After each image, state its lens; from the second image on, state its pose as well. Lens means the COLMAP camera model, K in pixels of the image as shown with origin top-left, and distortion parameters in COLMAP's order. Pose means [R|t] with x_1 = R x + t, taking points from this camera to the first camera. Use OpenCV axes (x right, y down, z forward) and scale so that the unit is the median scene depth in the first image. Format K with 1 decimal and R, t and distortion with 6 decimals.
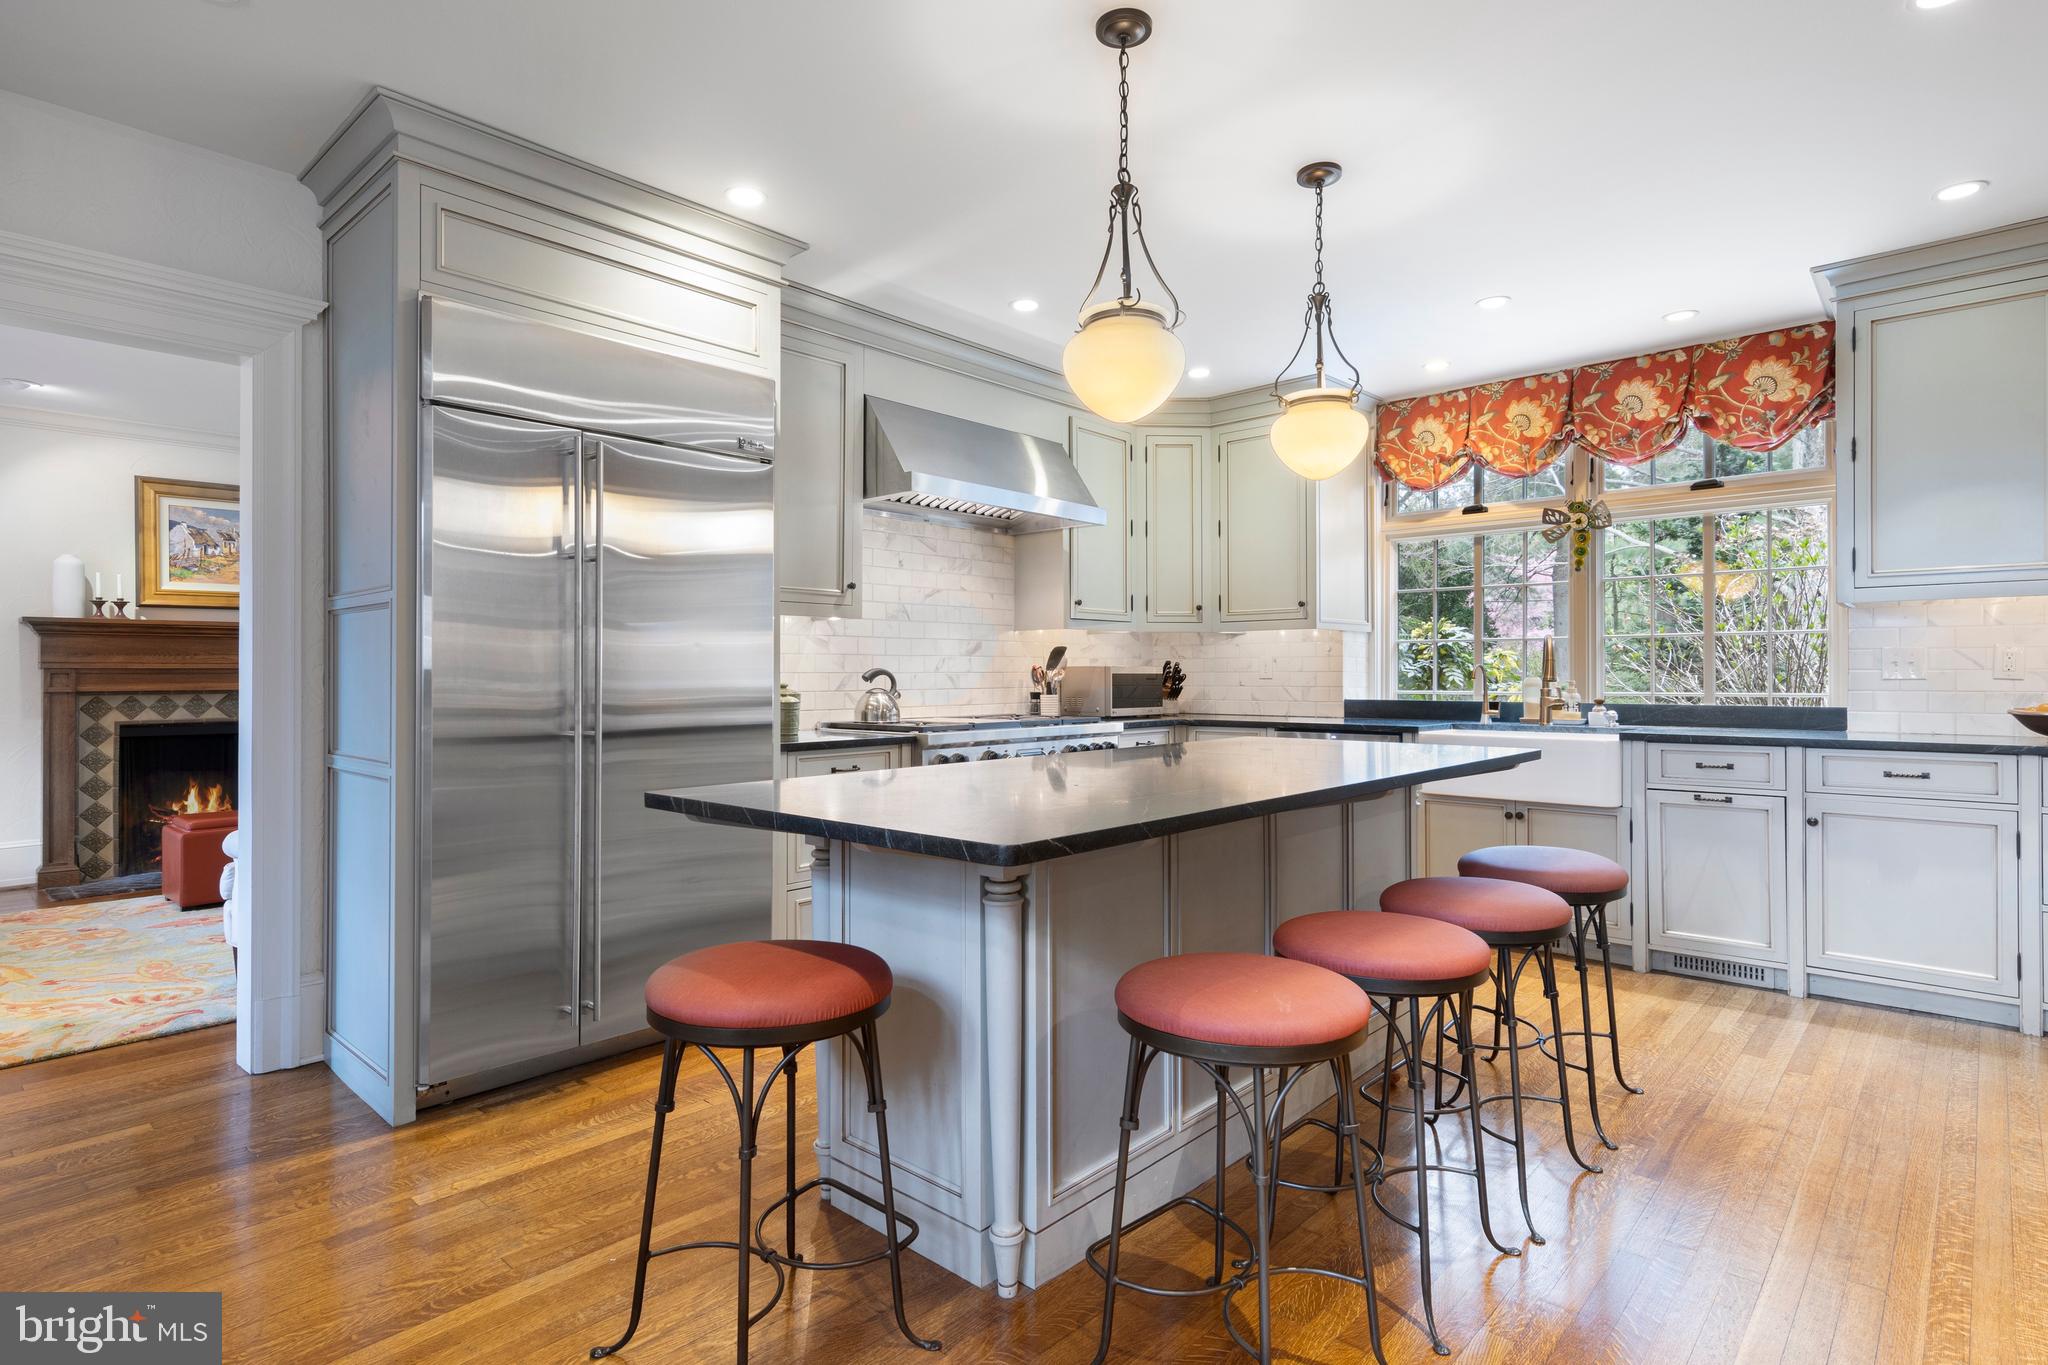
lens RADIAL K [[1056.8, 0, 1024.0], [0, 1056.8, 682.5], [0, 0, 1]] dist [0.011556, 0.000381]
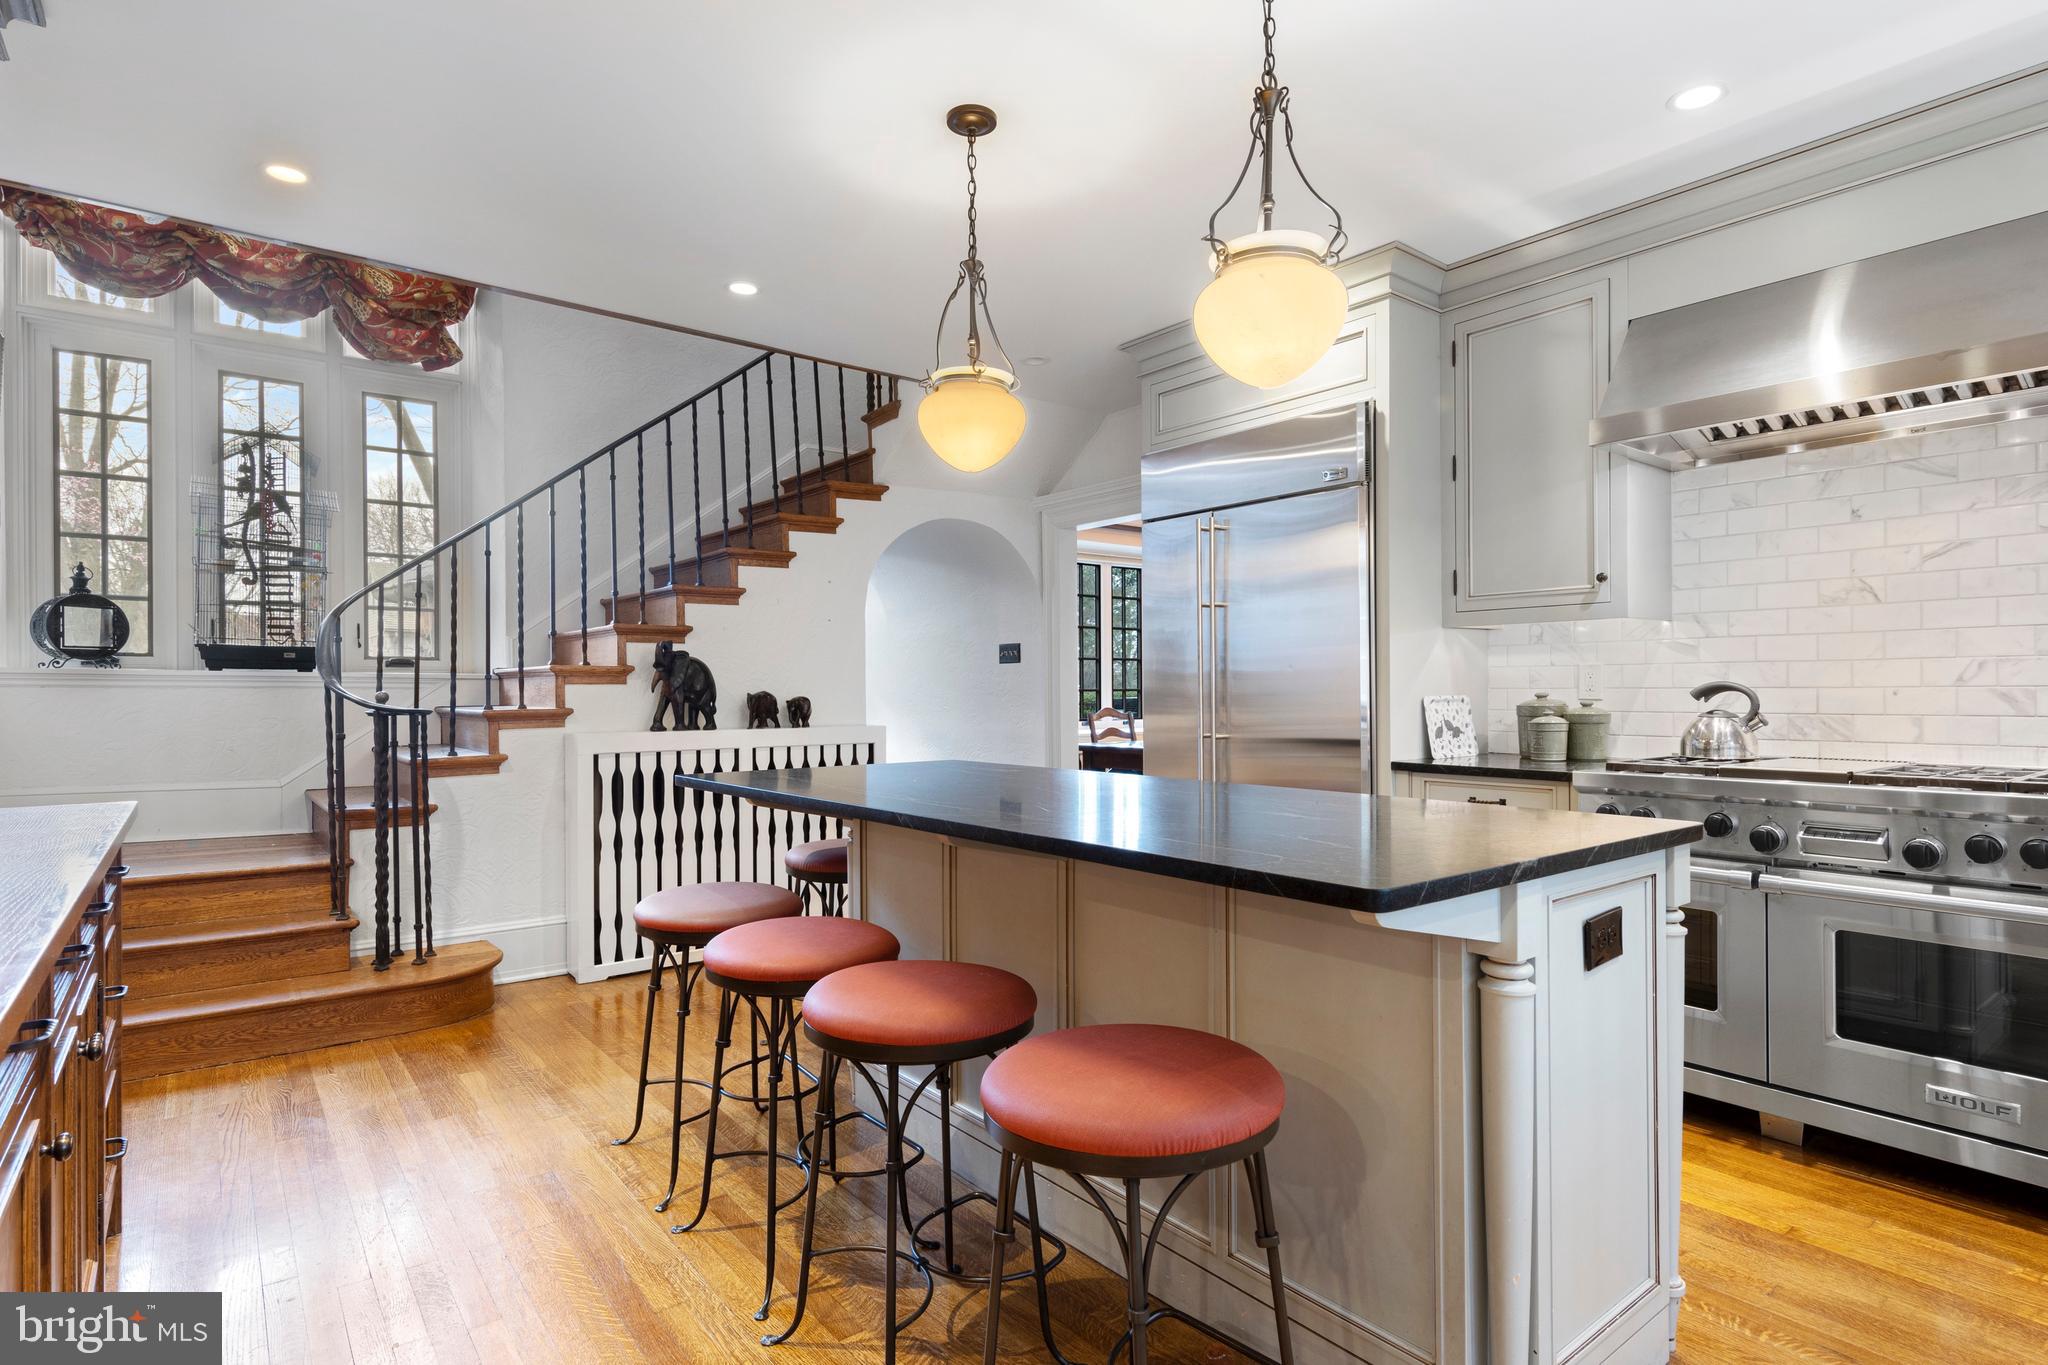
lens RADIAL K [[1052.2, 0, 1016.6], [0, 1052.2, 692.7], [0, 0, 1]] dist [0.006557, -0.000149]
pose [[-0.171225, 0.004292, -0.985223, 0.588974], [-0.003762, 0.999980, 0.005010, -0.007157], [0.985225, 0.004564, -0.171205, 0.614415]]
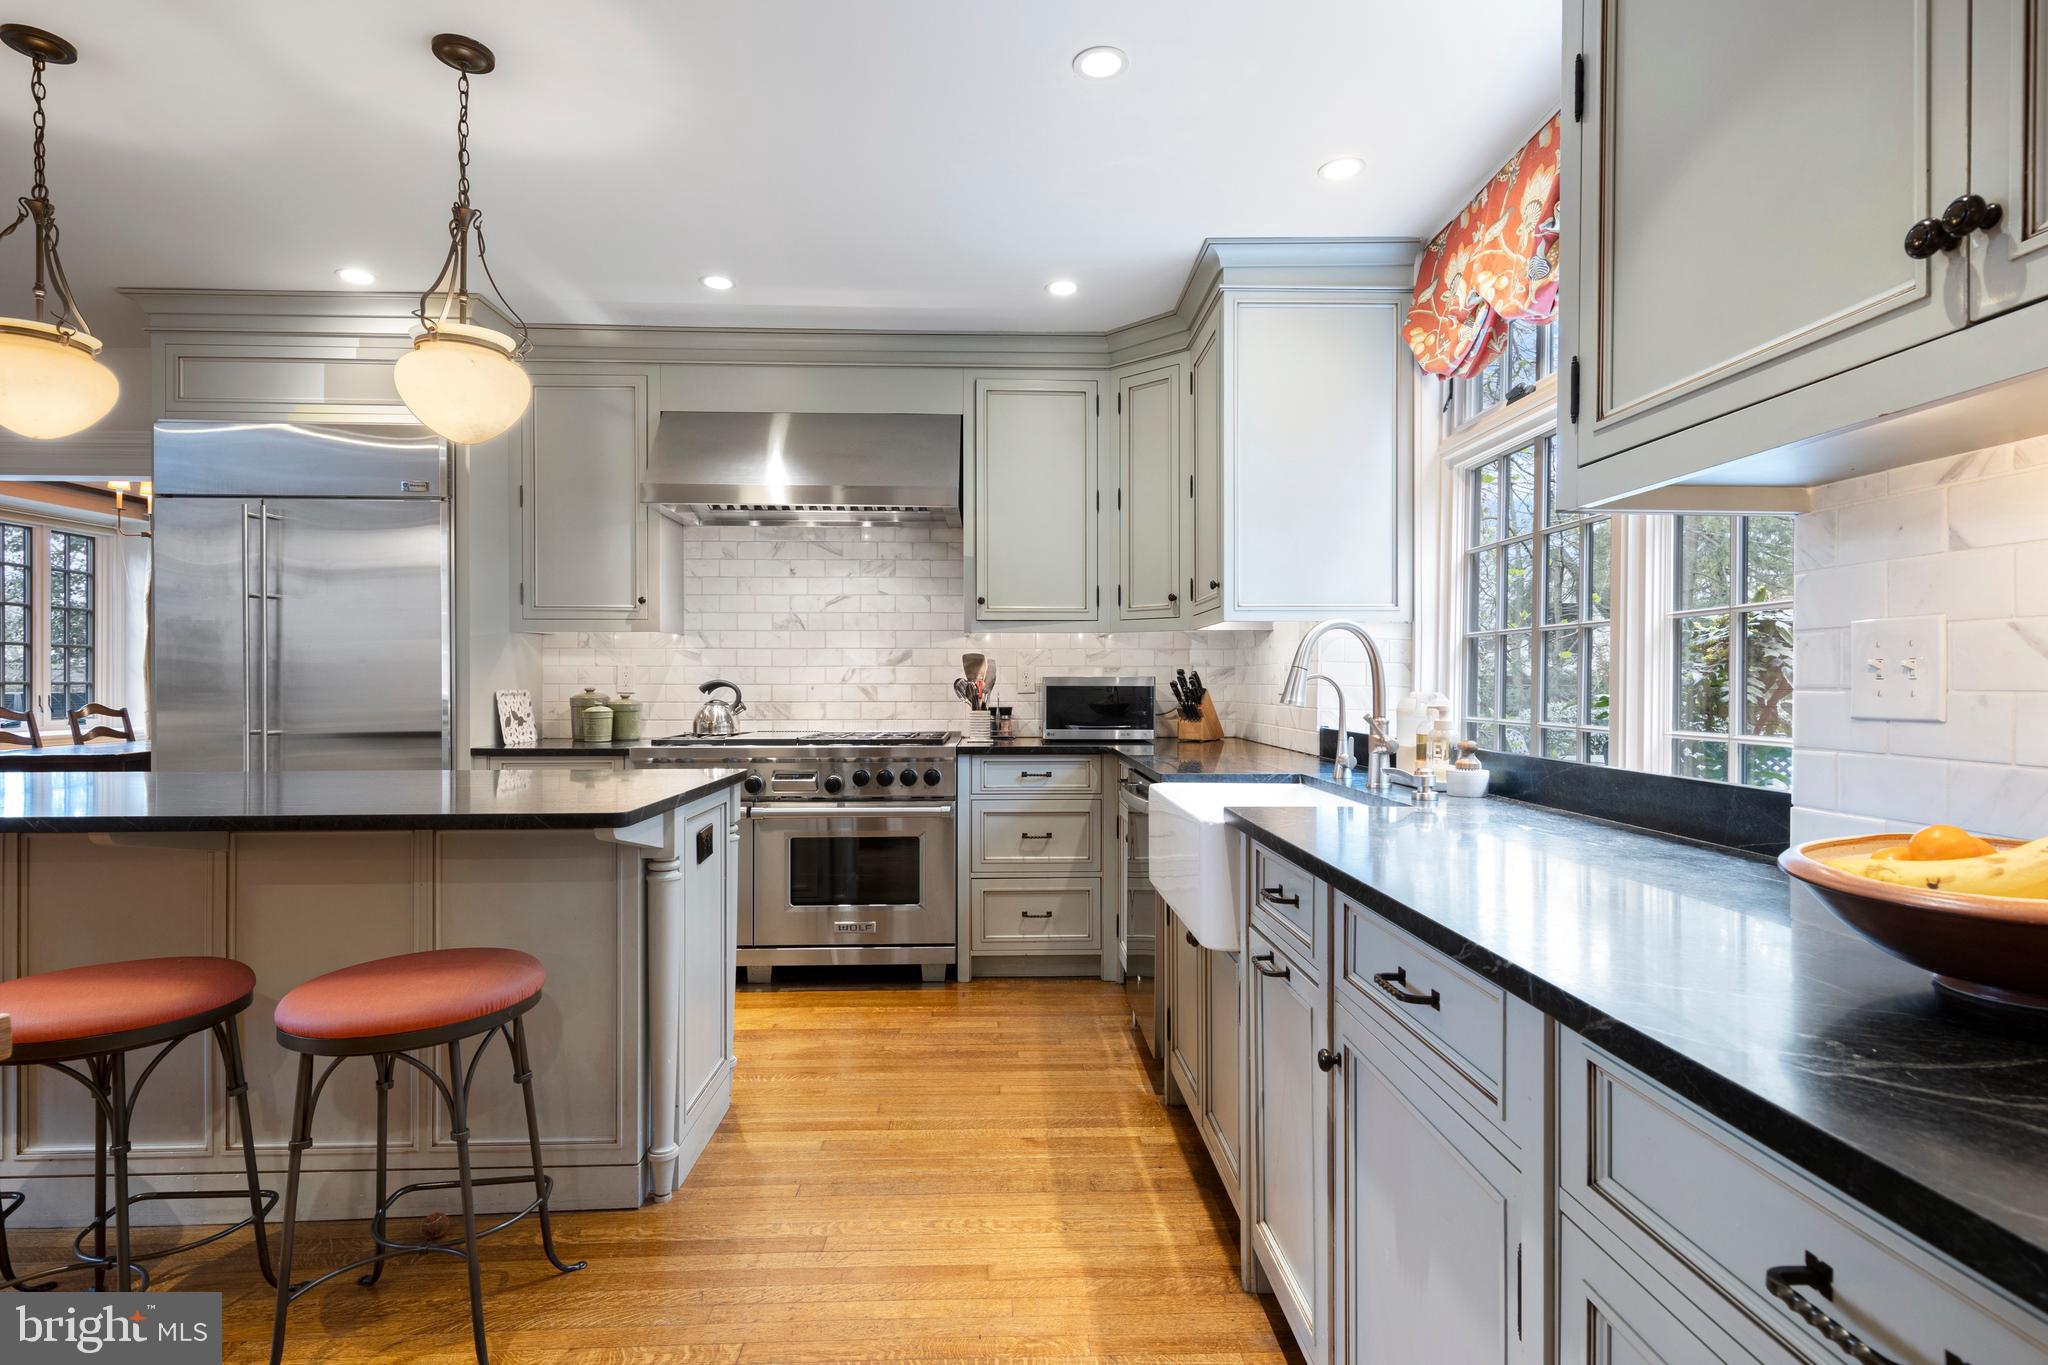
lens RADIAL K [[1043.2, 0, 1021.2], [0, 1043.2, 684.9], [0, 0, 1]] dist [0.002908, 0.000118]
pose [[0.691757, 0.003703, -0.722121, 0.719954], [-0.007931, 0.999966, -0.002469, -0.007849], [0.722087, 0.007435, 0.691762, 0.488515]]
